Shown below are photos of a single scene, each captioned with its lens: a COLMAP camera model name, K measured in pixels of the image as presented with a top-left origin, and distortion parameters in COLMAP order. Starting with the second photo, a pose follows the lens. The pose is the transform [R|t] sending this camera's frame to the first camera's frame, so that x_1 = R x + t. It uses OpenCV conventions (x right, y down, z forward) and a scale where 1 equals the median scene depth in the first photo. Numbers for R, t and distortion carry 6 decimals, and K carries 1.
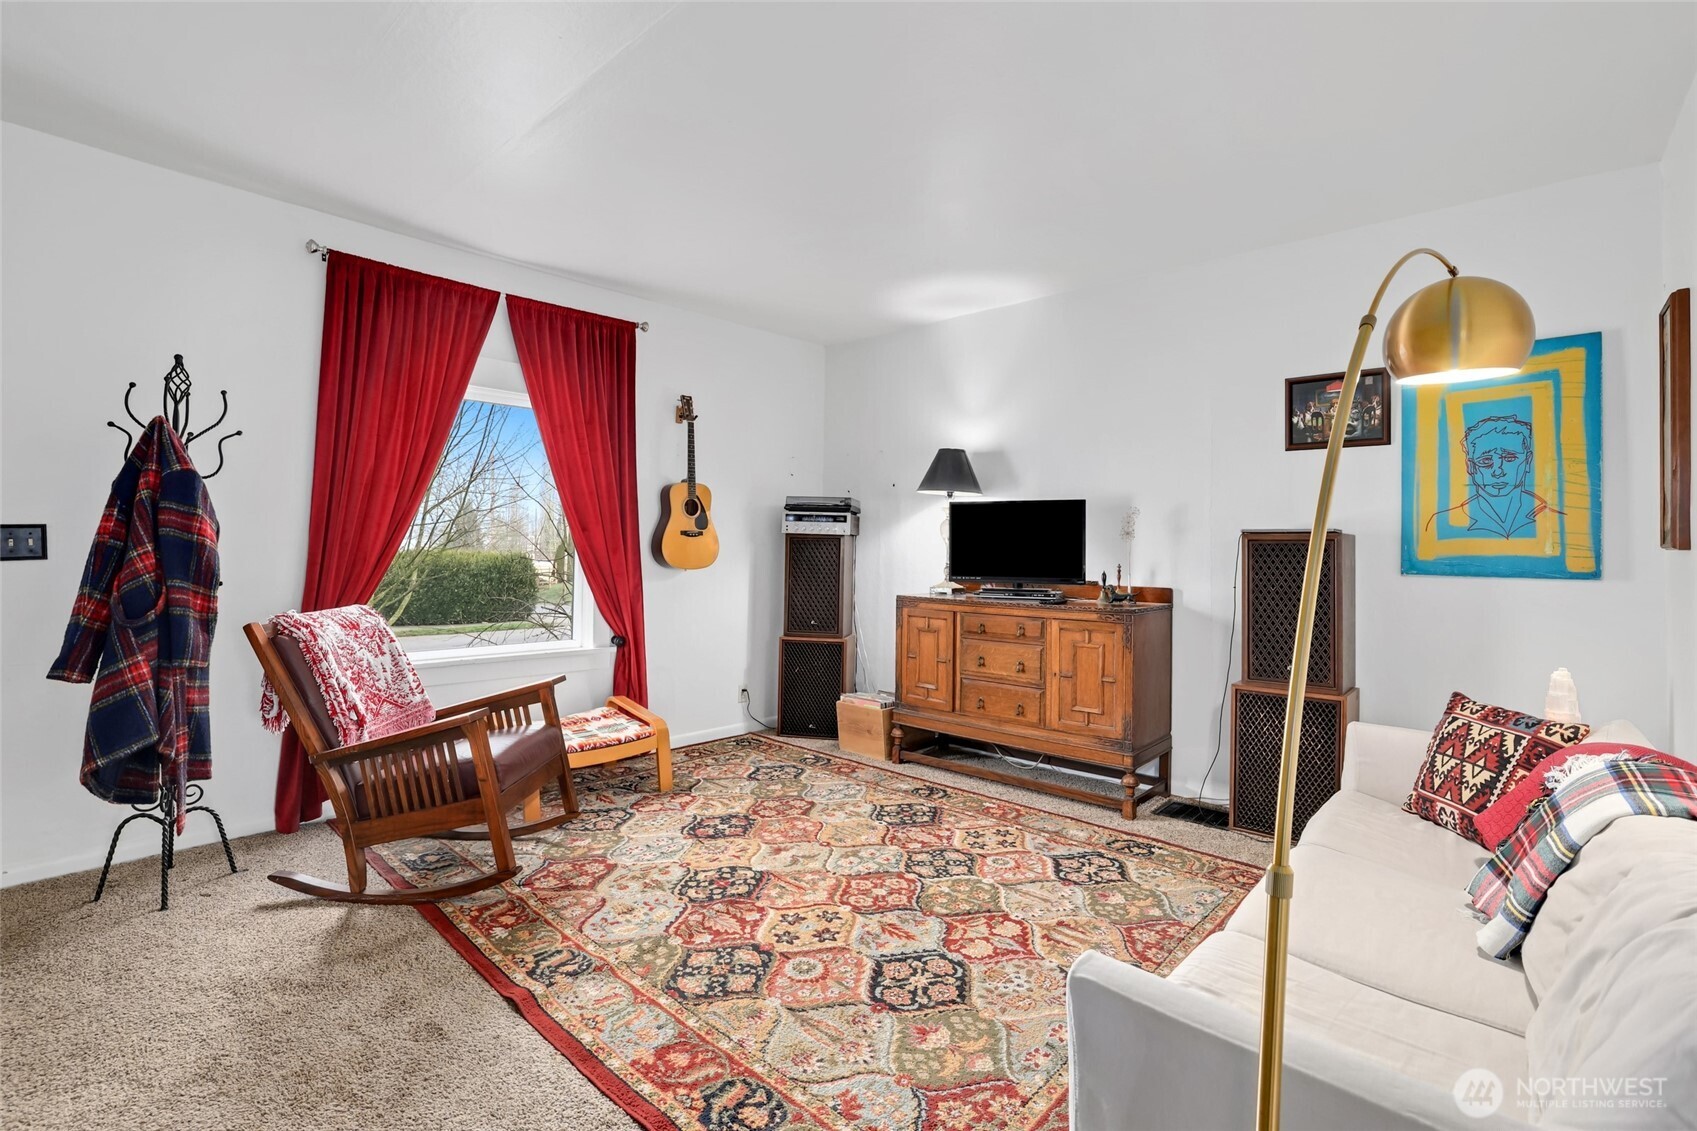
lens RADIAL K [[780.3, 0, 845.0], [0, 780.3, 532.7], [0, 0, 1]] dist [-0.045285, 0.016862]
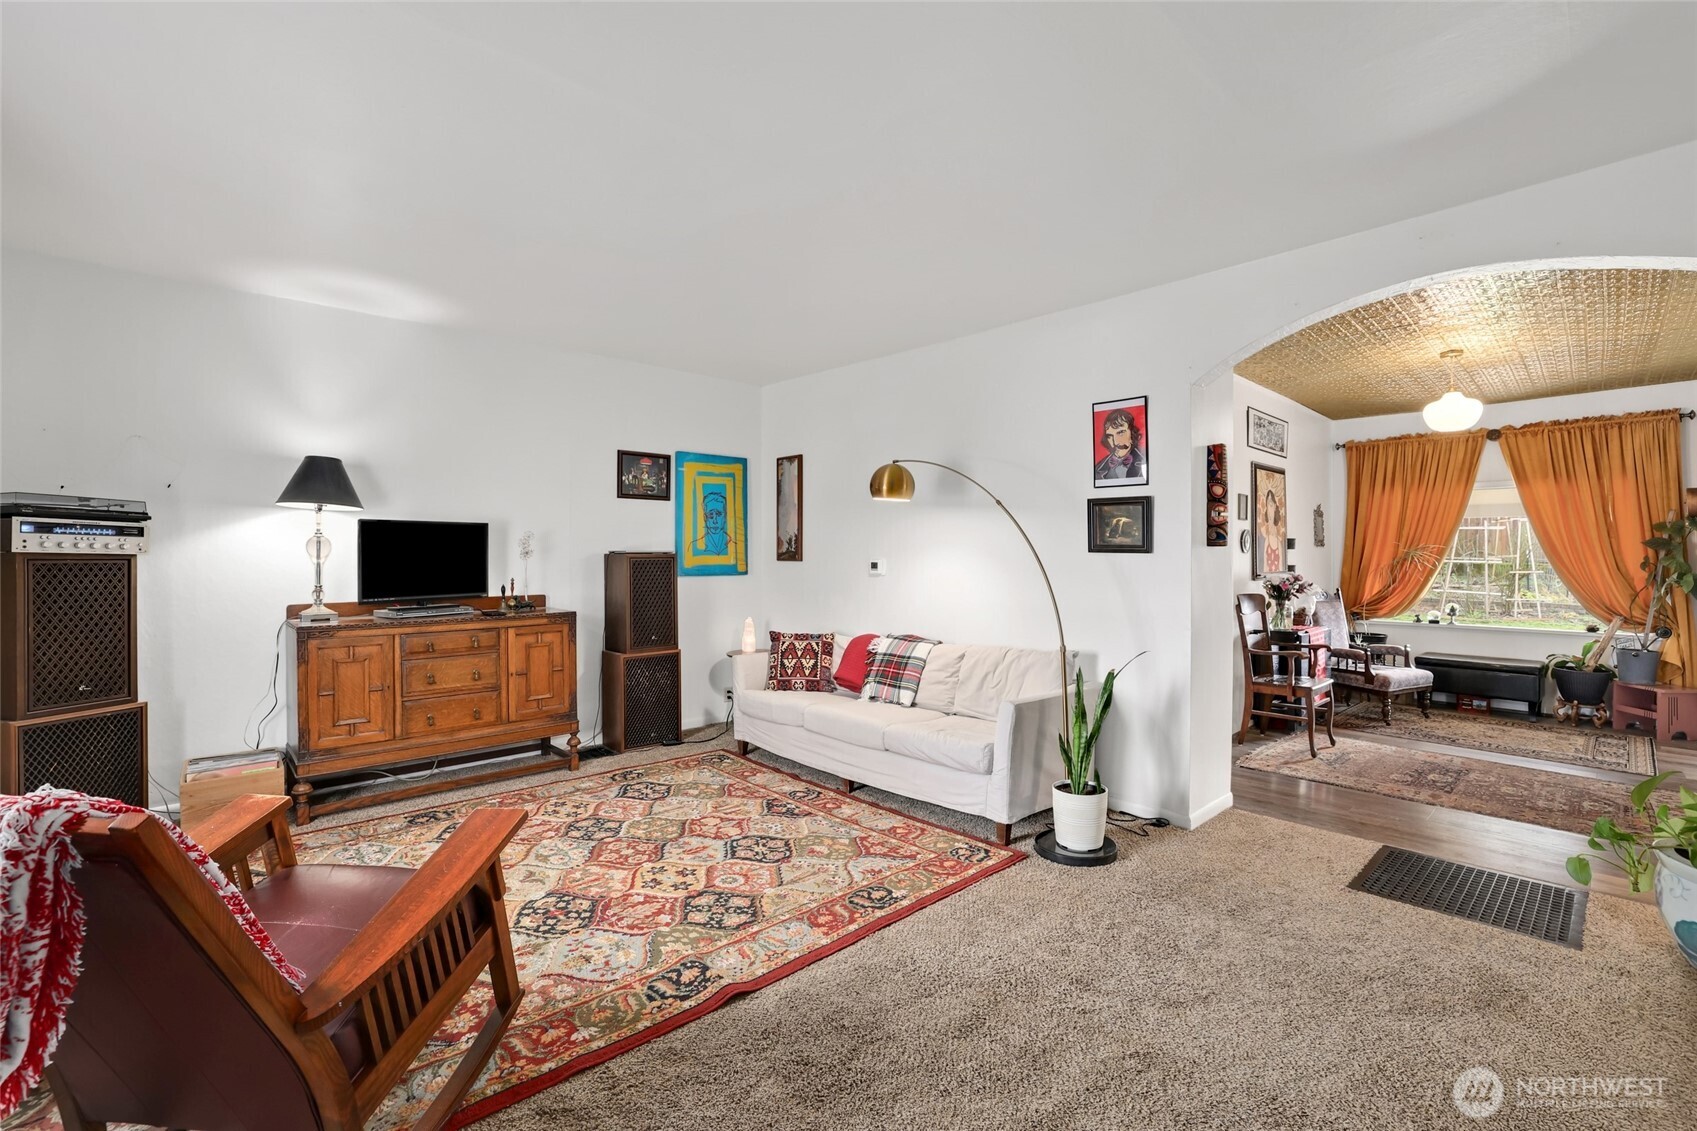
lens RADIAL K [[738.6, 0, 855.5], [0, 738.6, 554.5], [0, 0, 1]] dist [-0.064777, 0.027014]
pose [[0.065926, -0.014351, 0.997721, -0.983779], [-0.018072, 0.999715, 0.015573, -0.030781], [-0.997661, -0.019058, 0.065648, 0.519380]]
